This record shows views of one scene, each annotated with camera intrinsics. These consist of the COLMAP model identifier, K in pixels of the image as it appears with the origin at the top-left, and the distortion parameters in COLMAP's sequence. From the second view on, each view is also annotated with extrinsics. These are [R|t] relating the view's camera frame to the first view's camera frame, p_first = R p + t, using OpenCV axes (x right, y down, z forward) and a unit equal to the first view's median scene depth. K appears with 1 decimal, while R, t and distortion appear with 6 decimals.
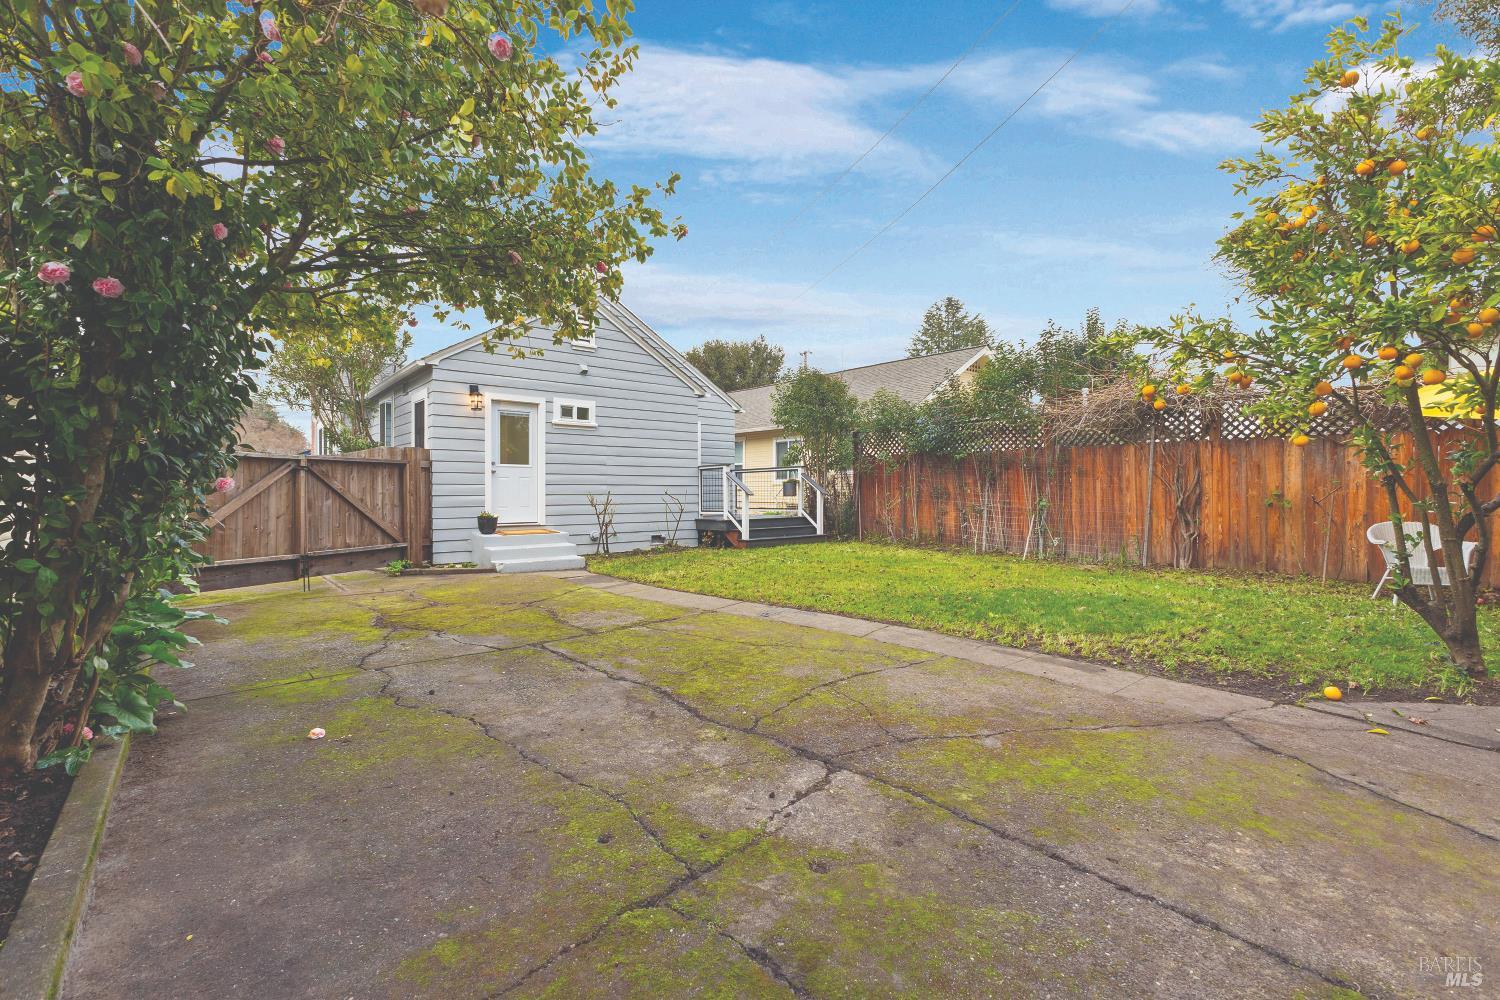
lens RADIAL K [[657.7, 0, 752.3], [0, 657.7, 513.9], [0, 0, 1]] dist [0.015340, -0.004836]
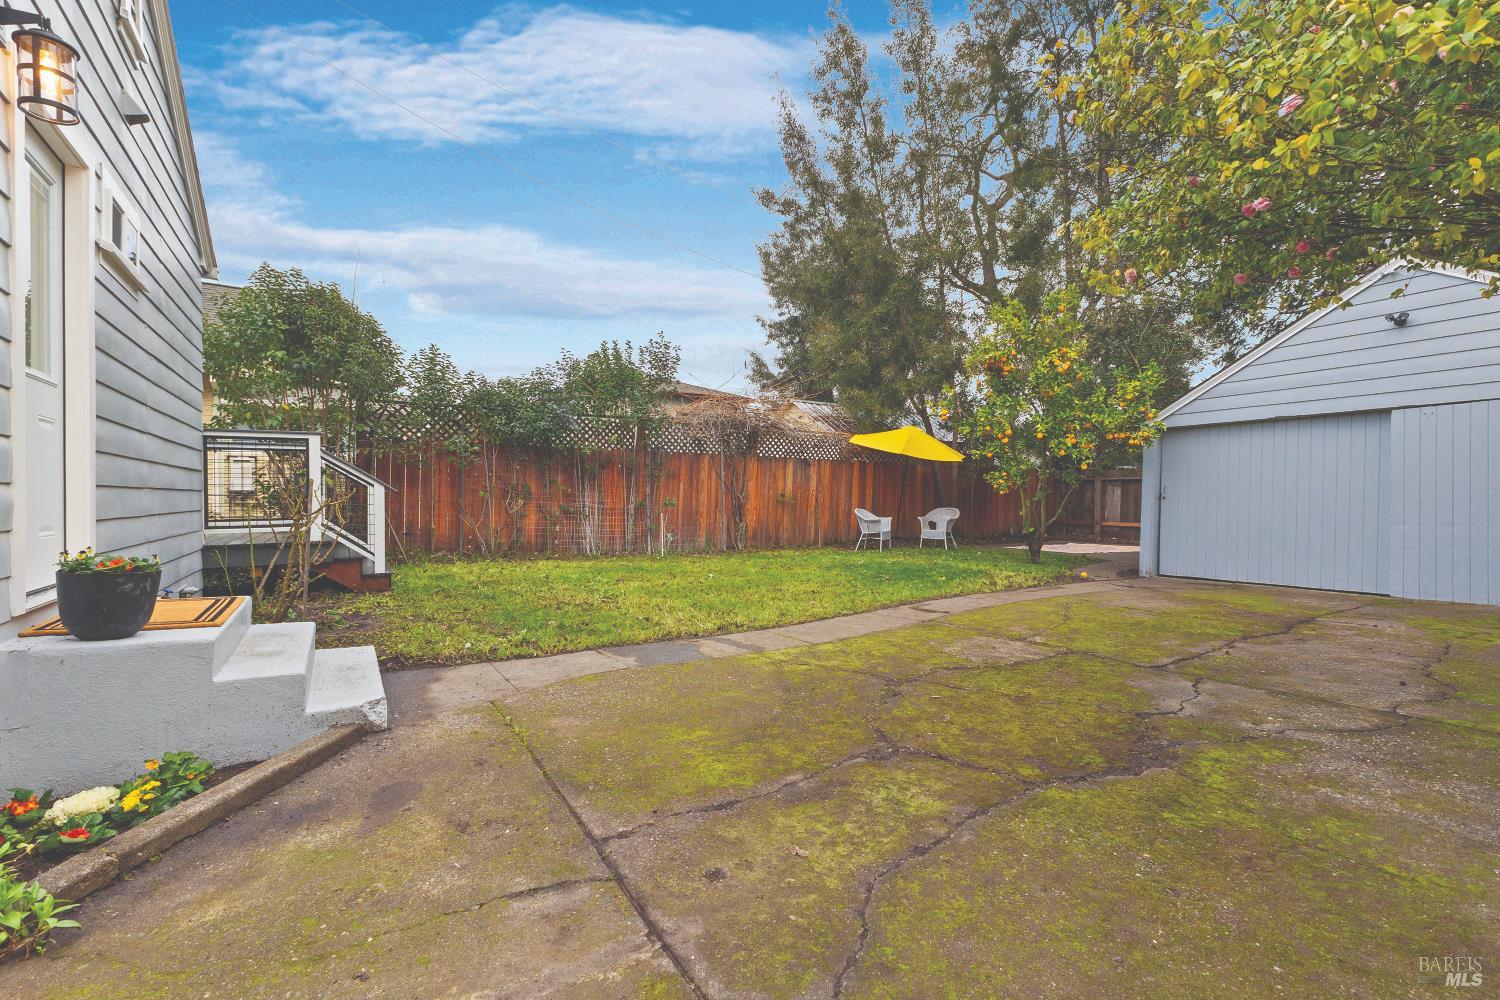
lens RADIAL K [[657.7, 0, 752.3], [0, 657.7, 513.9], [0, 0, 1]] dist [0.015340, -0.004836]
pose [[0.140823, -0.022800, 0.989772, -0.519267], [0.032730, 0.999296, 0.018363, -0.010192], [-0.989494, 0.029809, 0.141470, 0.603741]]
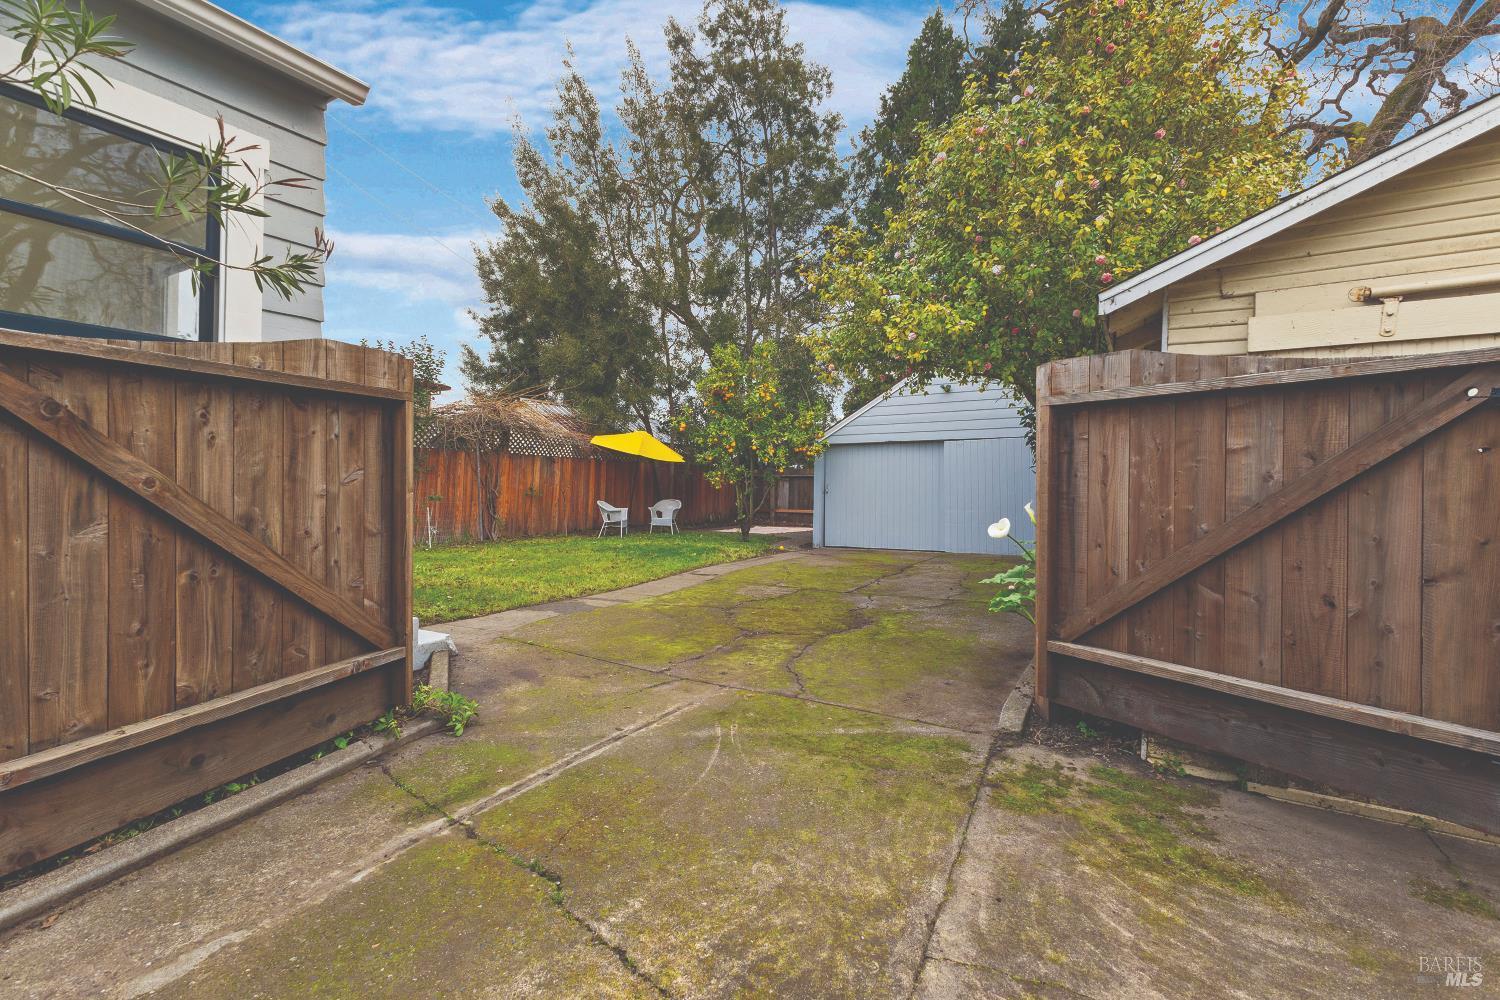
lens RADIAL K [[674.3, 0, 735.4], [0, 674.3, 492.4], [0, 0, 1]] dist [0.001438, -0.000103]
pose [[-0.319619, -0.007501, 0.947516, -0.712573], [0.030852, 0.999356, 0.018318, -0.024635], [-0.947044, 0.035087, -0.319182, 0.745434]]
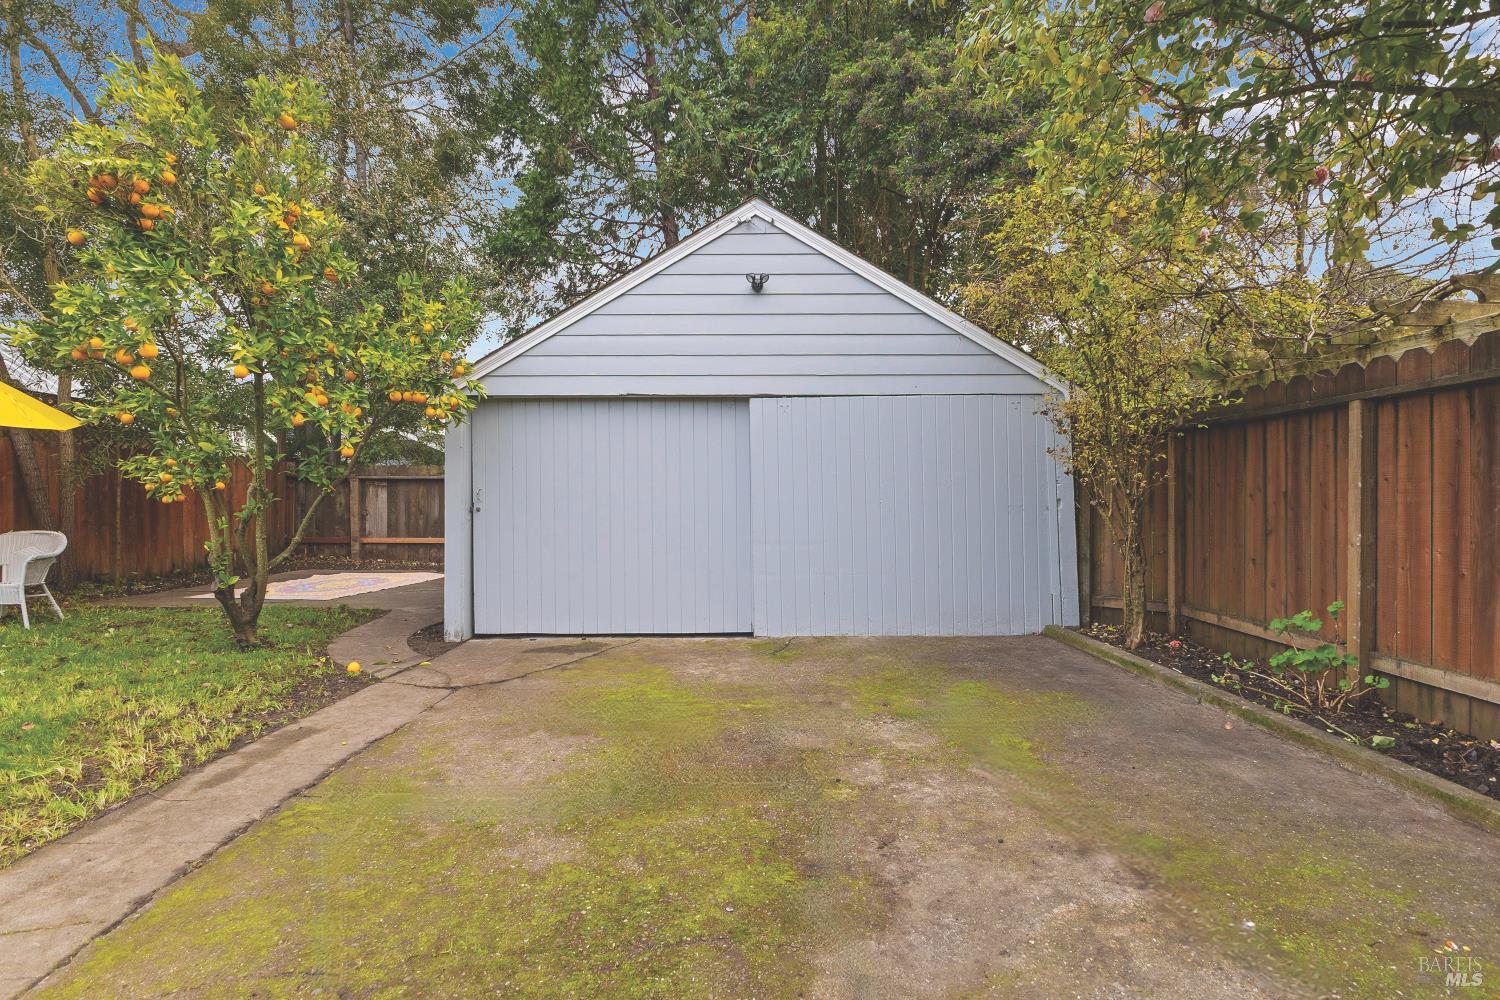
lens RADIAL K [[681.0, 0, 745.5], [0, 681.0, 516.6], [0, 0, 1]] dist [-0.002393, -0.000445]
pose [[-0.769057, -0.017073, 0.638953, -0.144426], [0.021745, 0.998366, 0.052848, -0.016052], [-0.638811, 0.054537, -0.767428, 0.488996]]
